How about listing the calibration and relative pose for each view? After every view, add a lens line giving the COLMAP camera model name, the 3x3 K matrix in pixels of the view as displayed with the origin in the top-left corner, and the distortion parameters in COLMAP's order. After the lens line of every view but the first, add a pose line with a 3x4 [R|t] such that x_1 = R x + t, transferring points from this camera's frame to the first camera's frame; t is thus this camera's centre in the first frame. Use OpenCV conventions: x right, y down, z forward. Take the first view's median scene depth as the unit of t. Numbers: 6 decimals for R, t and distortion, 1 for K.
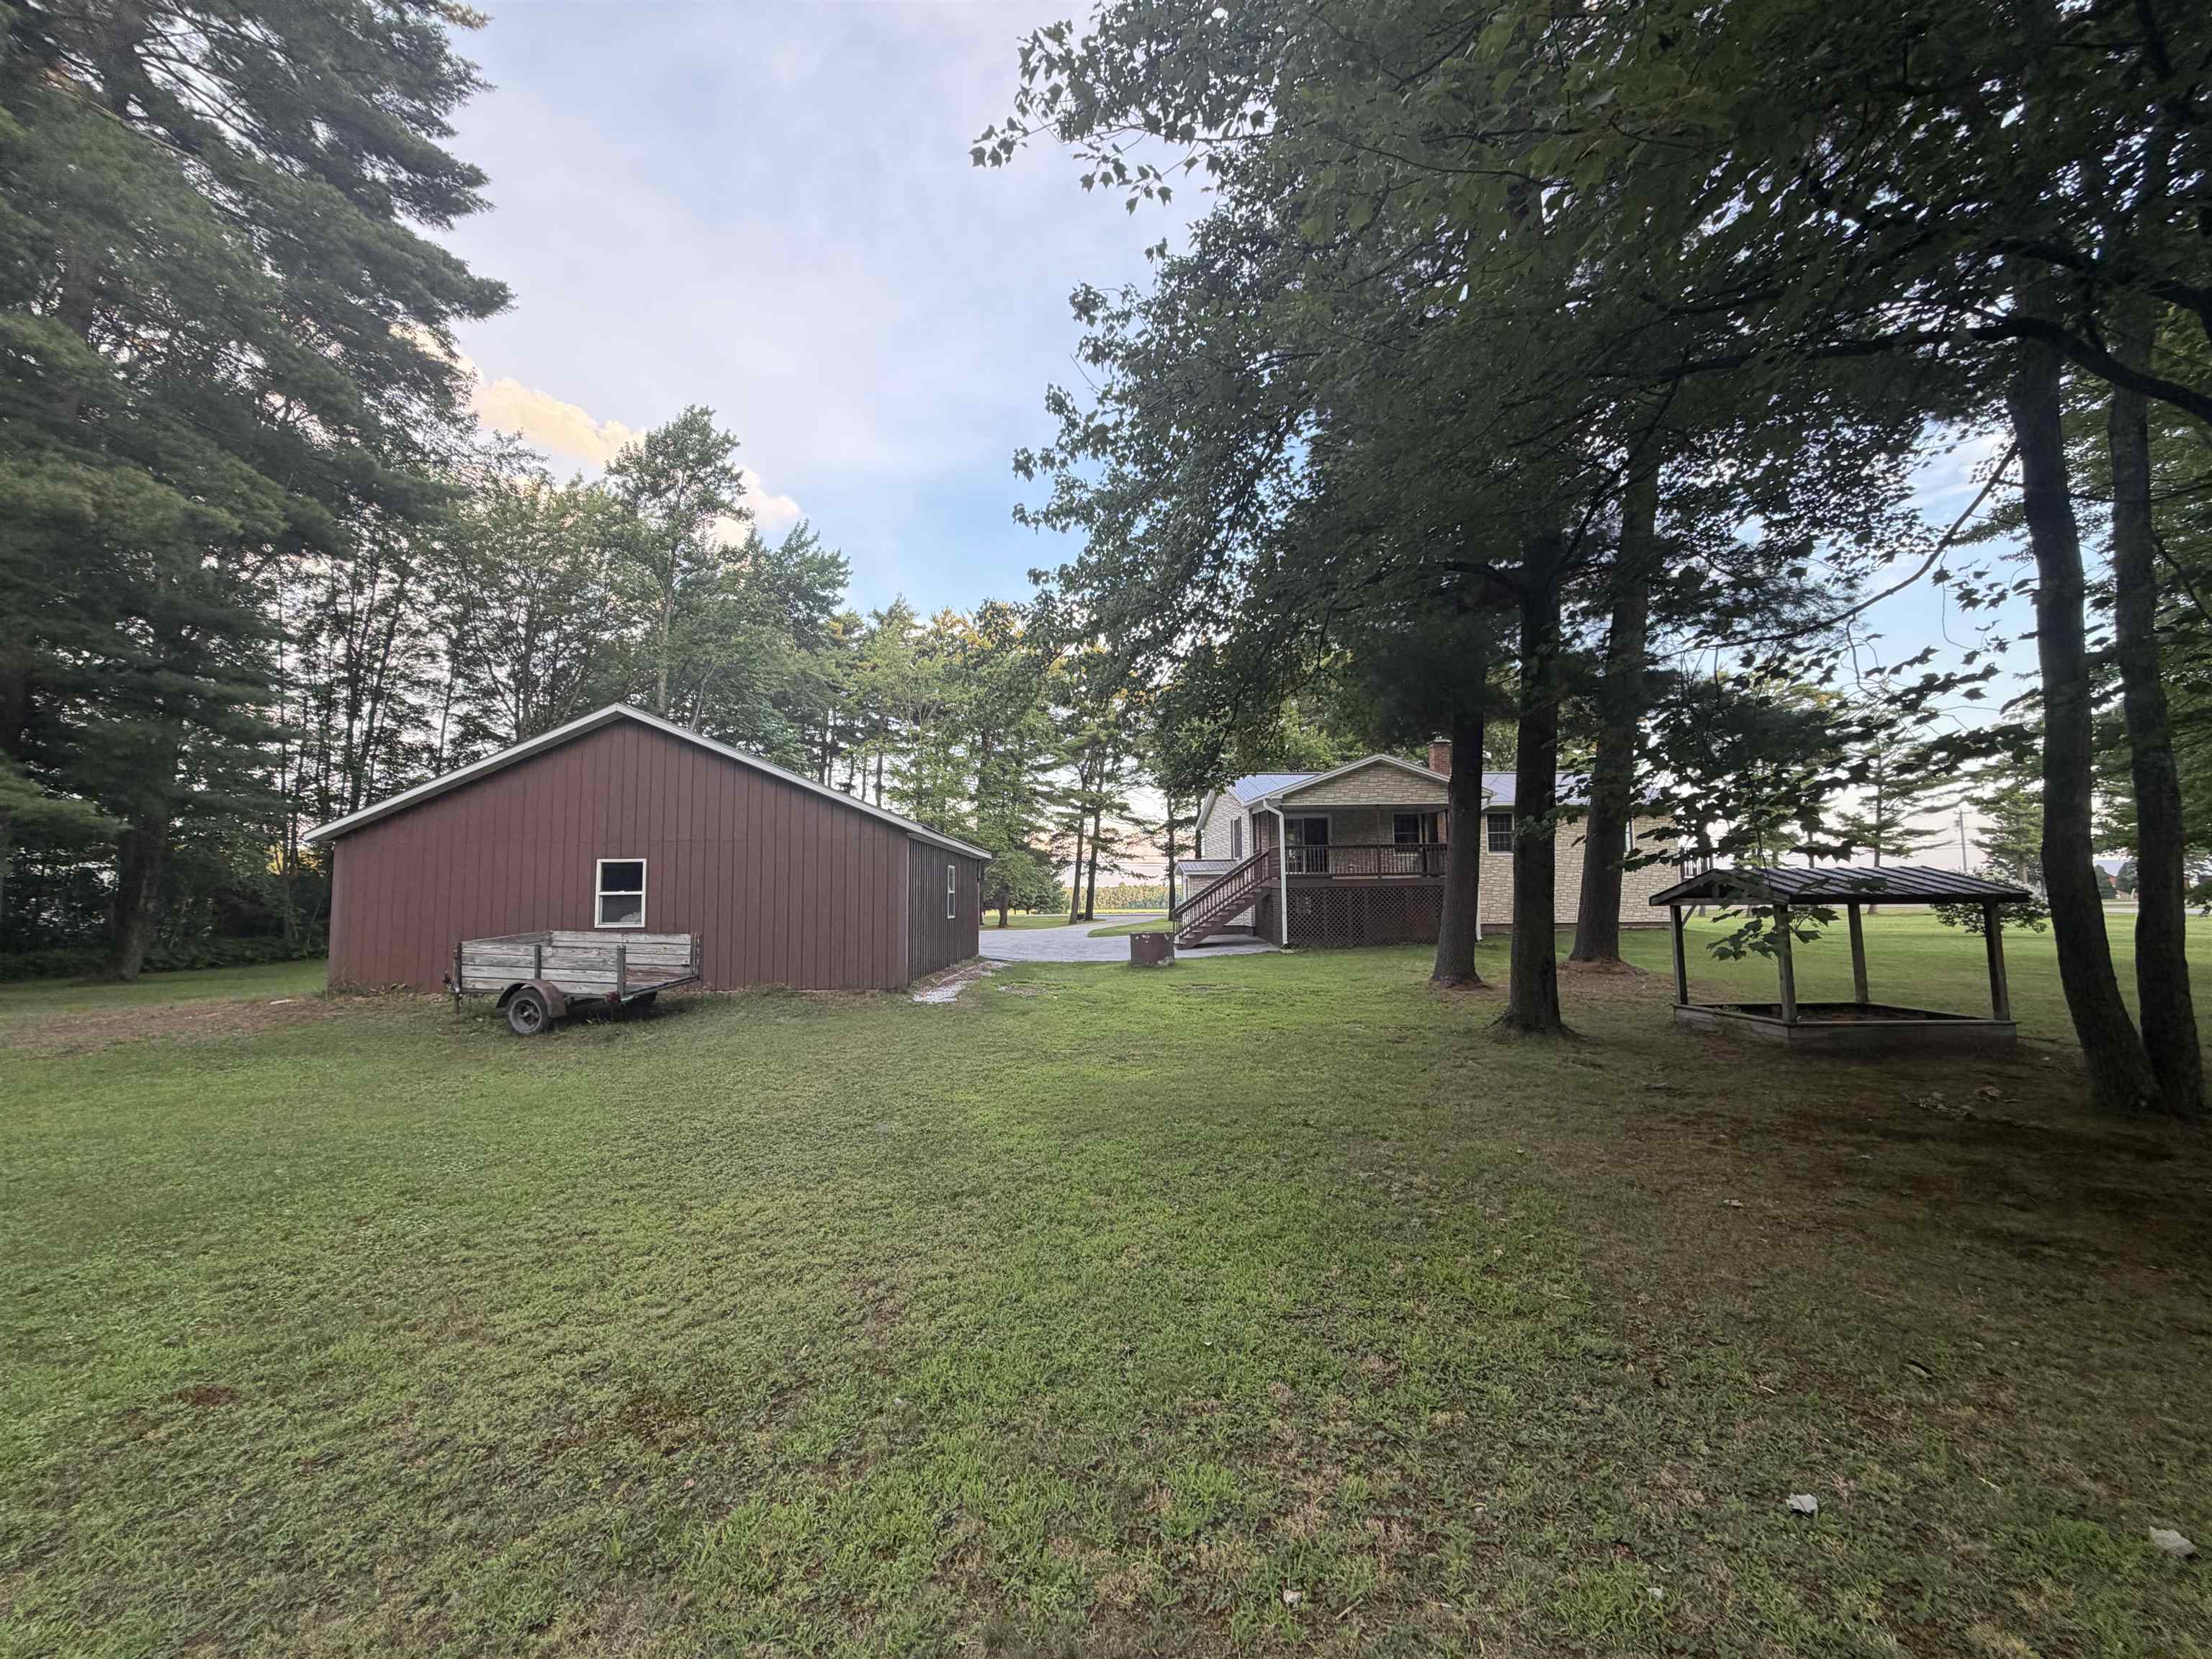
lens RADIAL K [[880.0, 0, 1102.8], [0, 880.0, 833.5], [0, 0, 1]] dist [-0.001509, -0.000004]
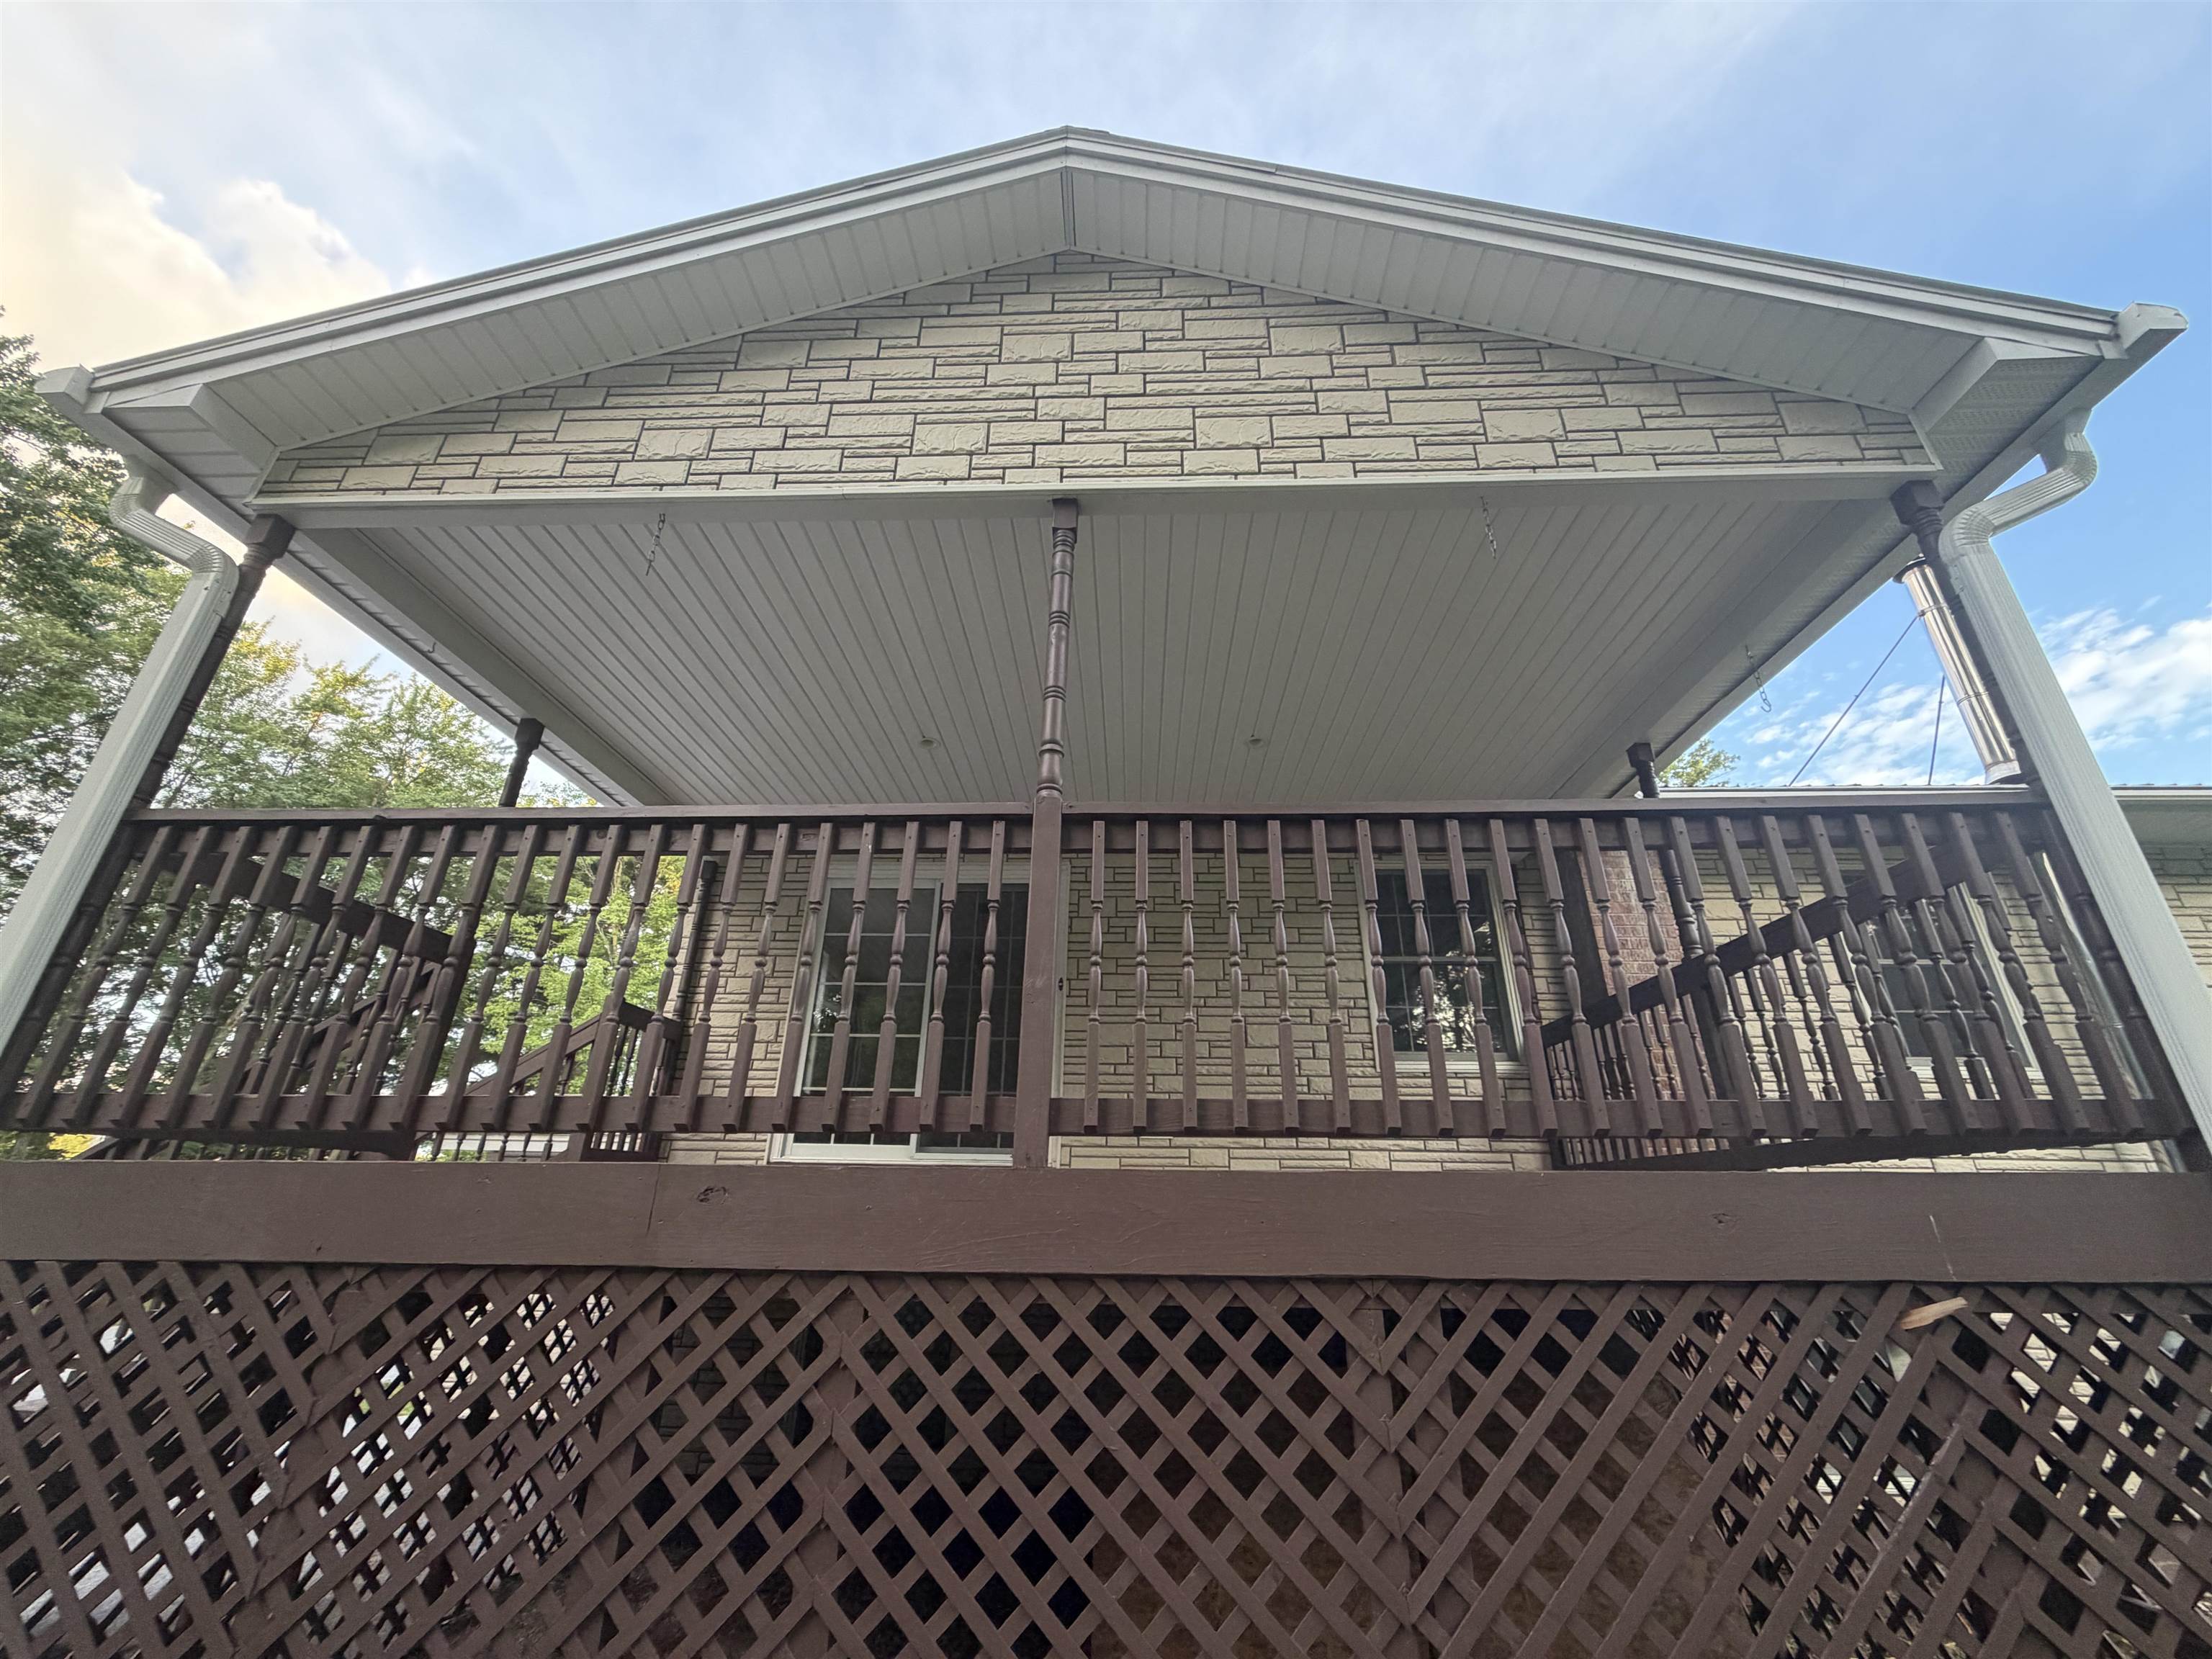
lens RADIAL K [[880.0, 0, 1106.0], [0, 880.0, 818.8], [0, 0, 1]] dist [-0.001509, -0.000004]
pose [[0.996678, -0.002388, -0.081412, 0.123726], [-0.024352, 0.945107, -0.325852, 0.016995], [0.077721, 0.326752, 0.941909, 0.340401]]
